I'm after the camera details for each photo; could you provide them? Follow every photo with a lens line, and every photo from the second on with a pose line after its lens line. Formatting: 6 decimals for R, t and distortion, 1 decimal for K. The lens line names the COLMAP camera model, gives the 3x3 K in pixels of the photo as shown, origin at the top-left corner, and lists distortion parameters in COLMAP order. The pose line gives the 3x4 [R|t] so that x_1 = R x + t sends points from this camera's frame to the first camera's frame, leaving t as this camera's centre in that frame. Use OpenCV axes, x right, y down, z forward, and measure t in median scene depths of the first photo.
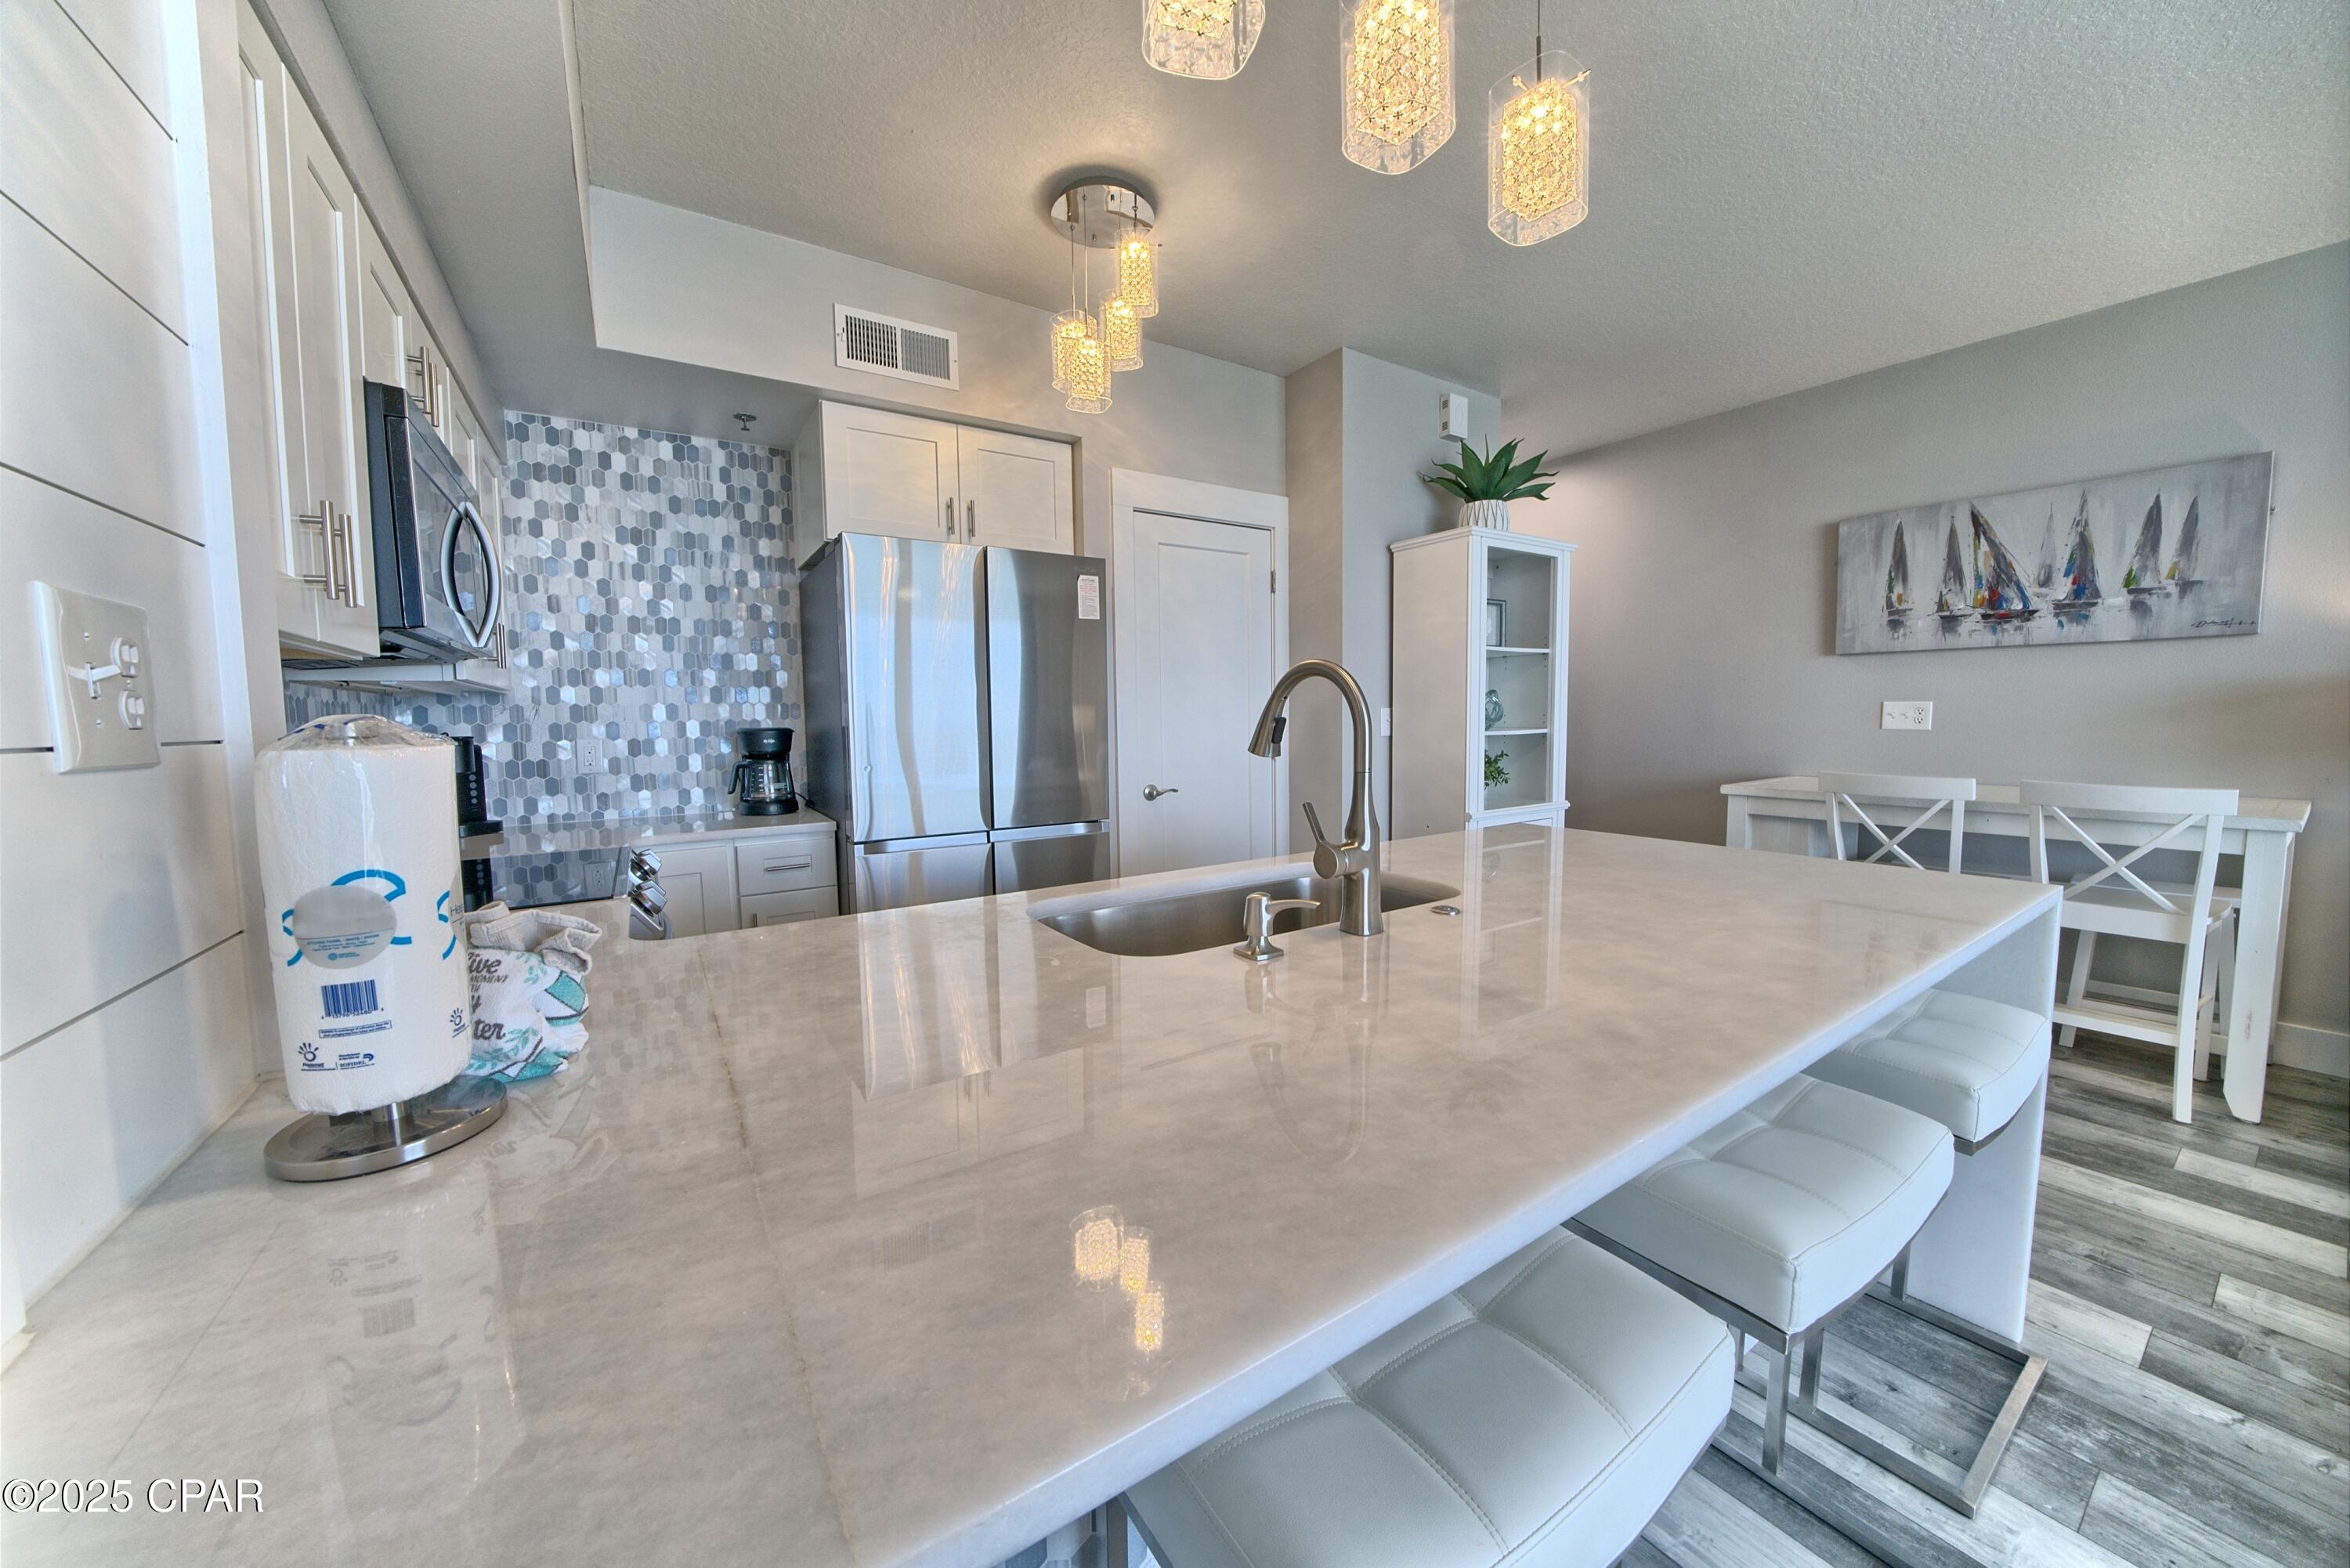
lens RADIAL K [[809.7, 0, 1175.9], [0, 809.7, 776.9], [0, 0, 1]] dist [-0.027715, 0.003391]
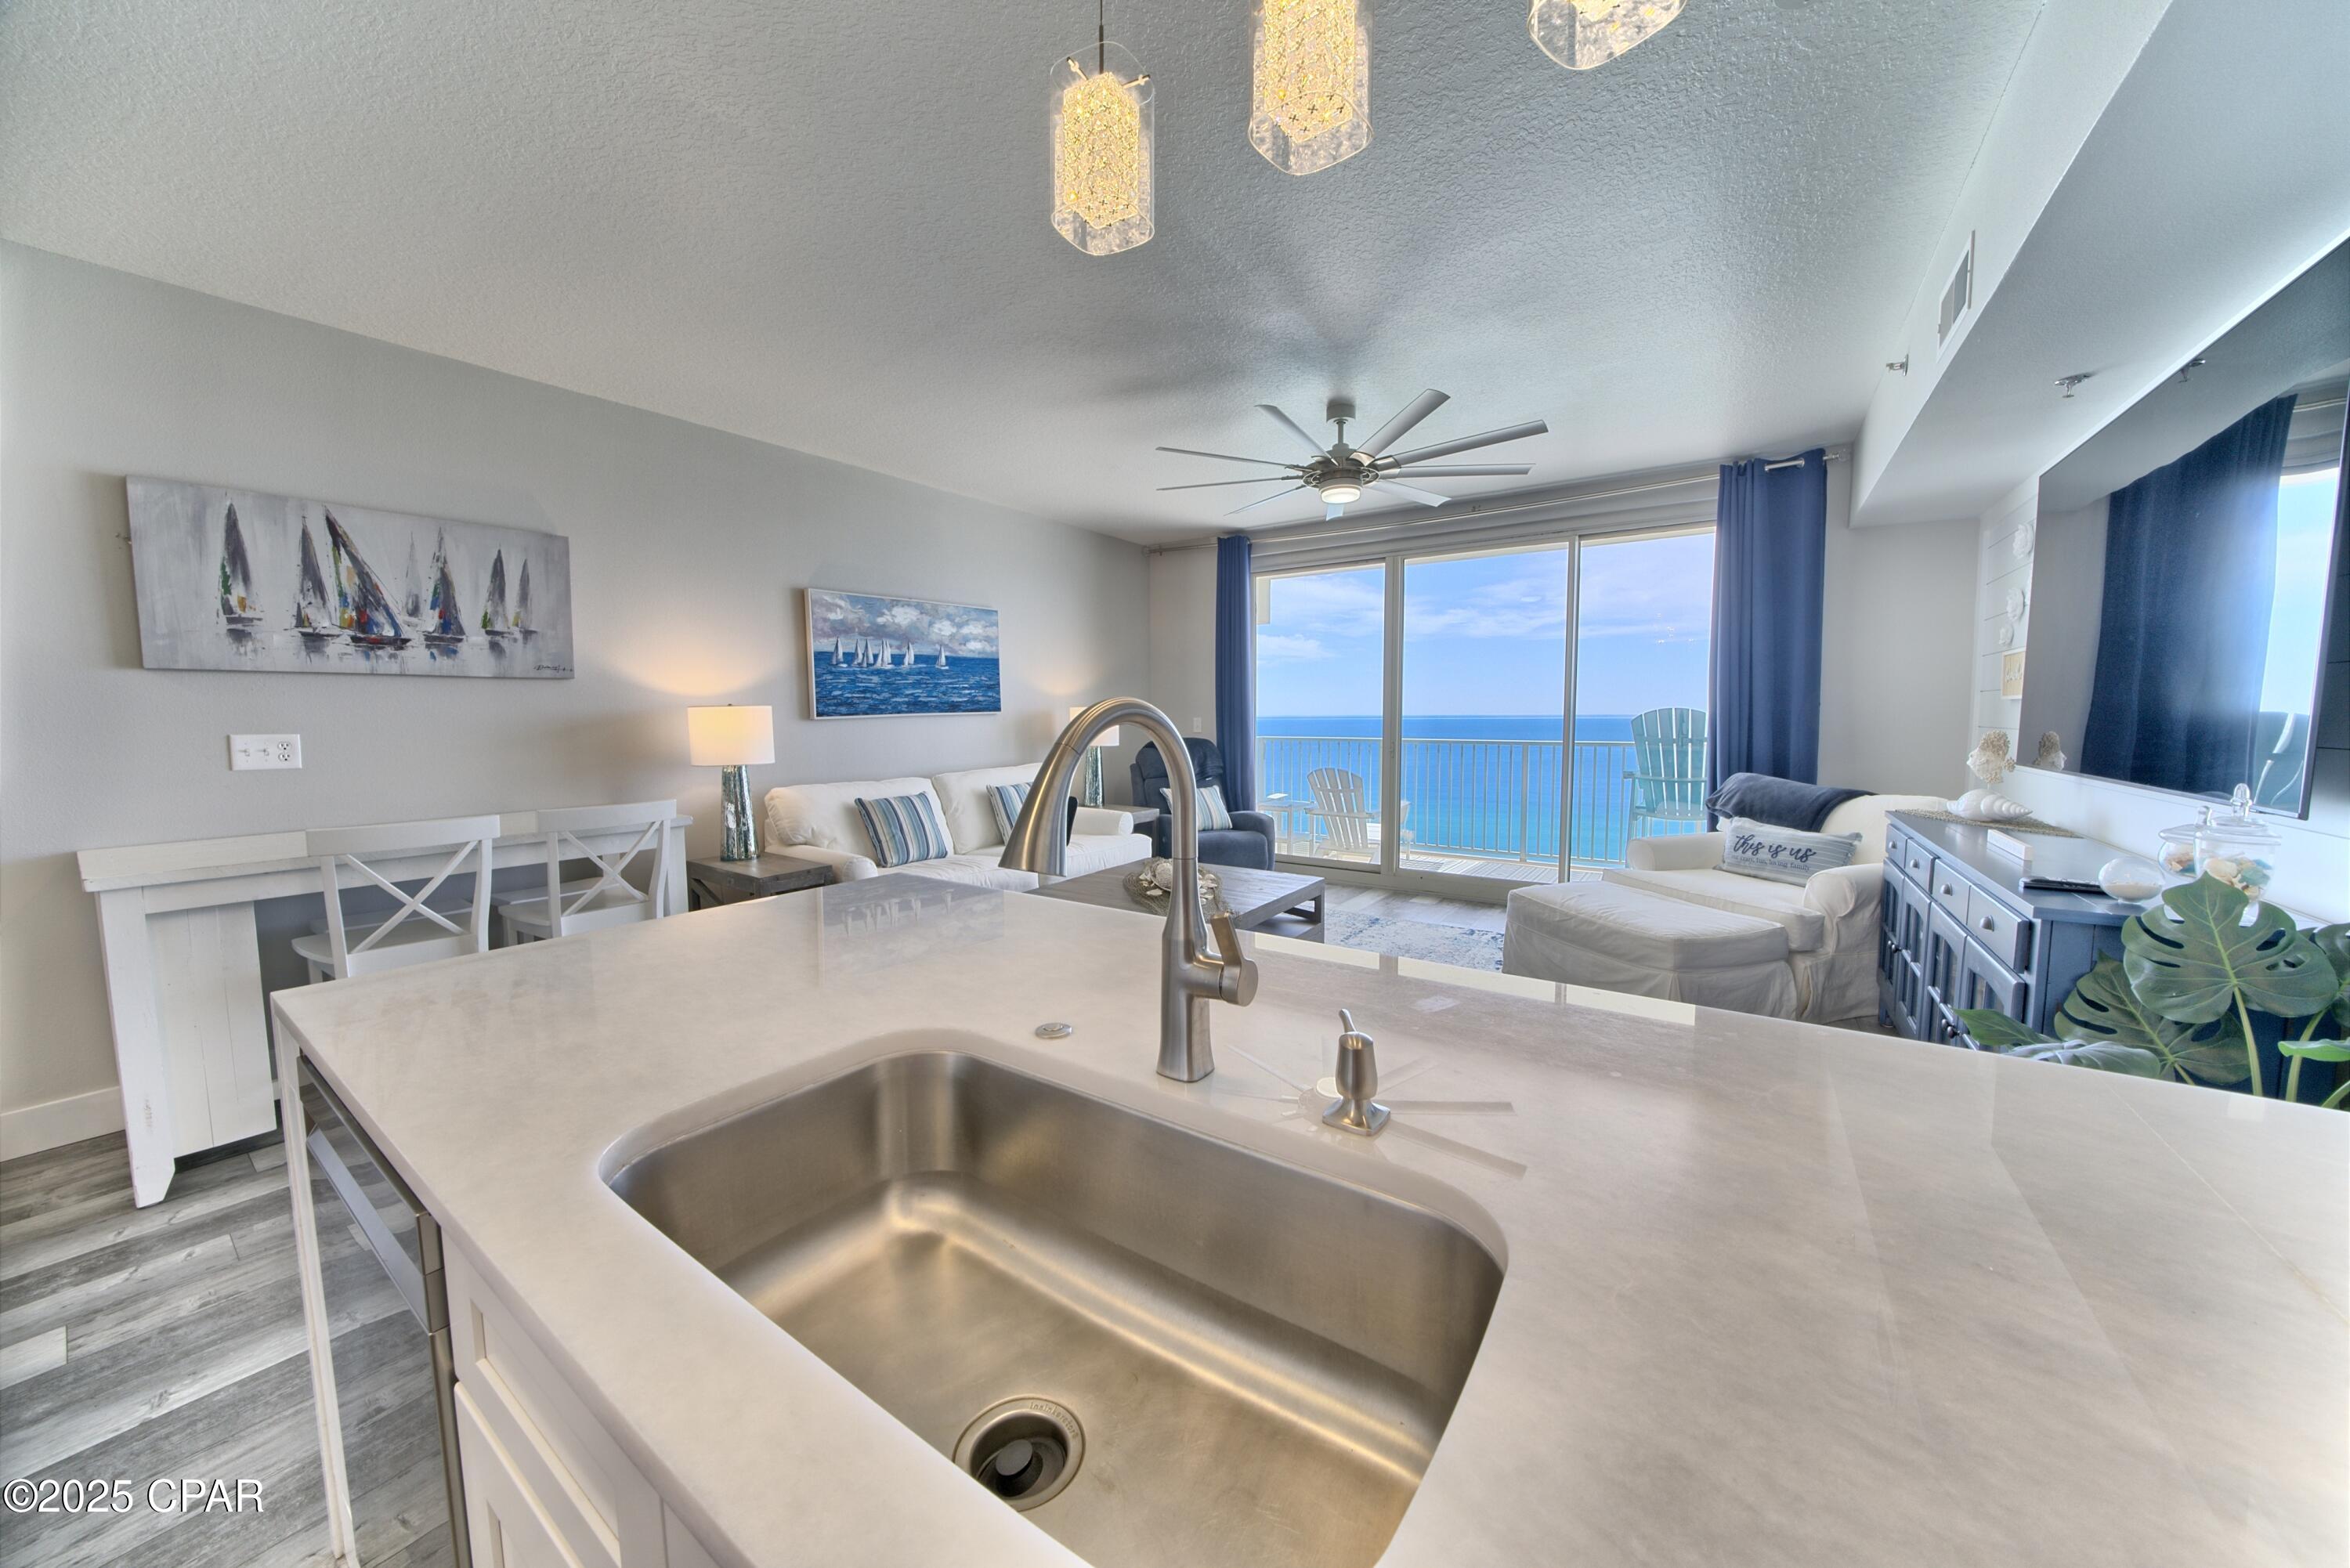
lens RADIAL K [[809.7, 0, 1175.8], [0, 809.7, 776.9], [0, 0, 1]] dist [-0.027715, 0.003391]
pose [[-0.371814, -0.057601, 0.926518, -0.177657], [0.083406, 0.991964, 0.095141, -0.059579], [-0.924553, 0.112652, -0.364022, 0.517158]]
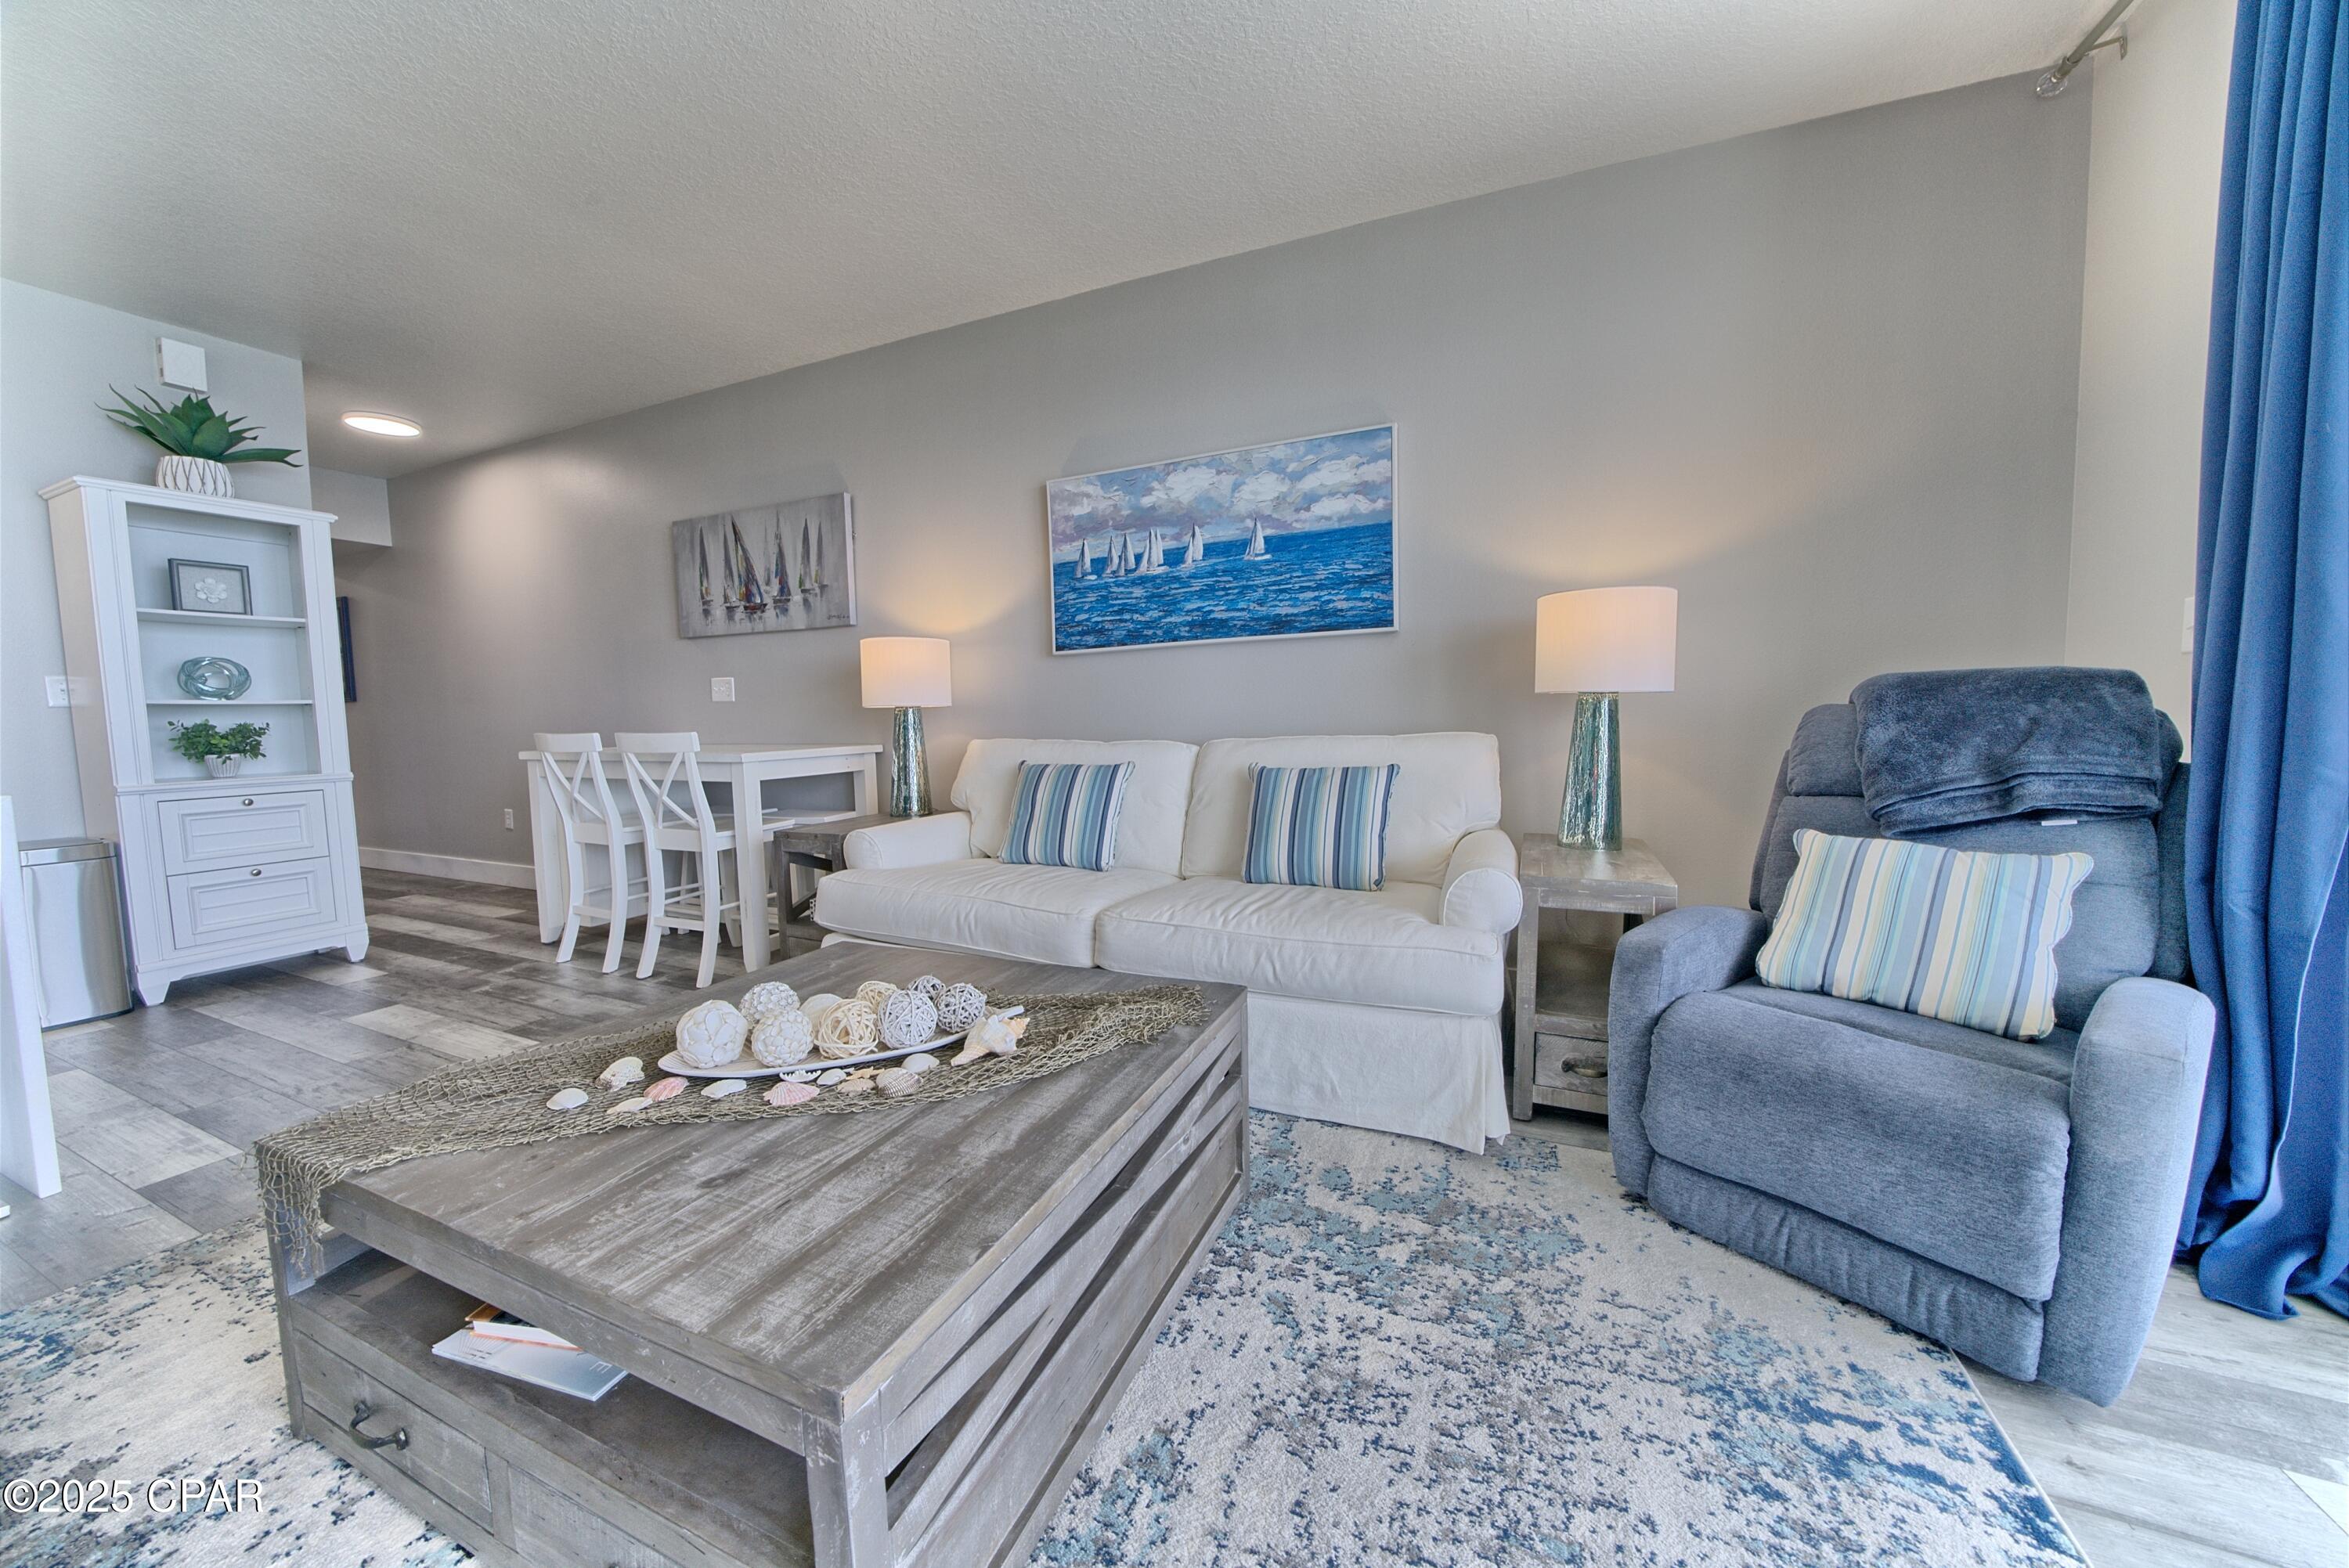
lens RADIAL K [[809.3, 0, 1174.7], [0, 809.3, 776.3], [0, 0, 1]] dist [-0.027715, 0.003391]
pose [[0.837349, -0.040799, 0.545144, 0.964063], [0.046081, 0.998930, 0.003980, 0.092512], [-0.544723, 0.021788, 0.838333, -0.447331]]
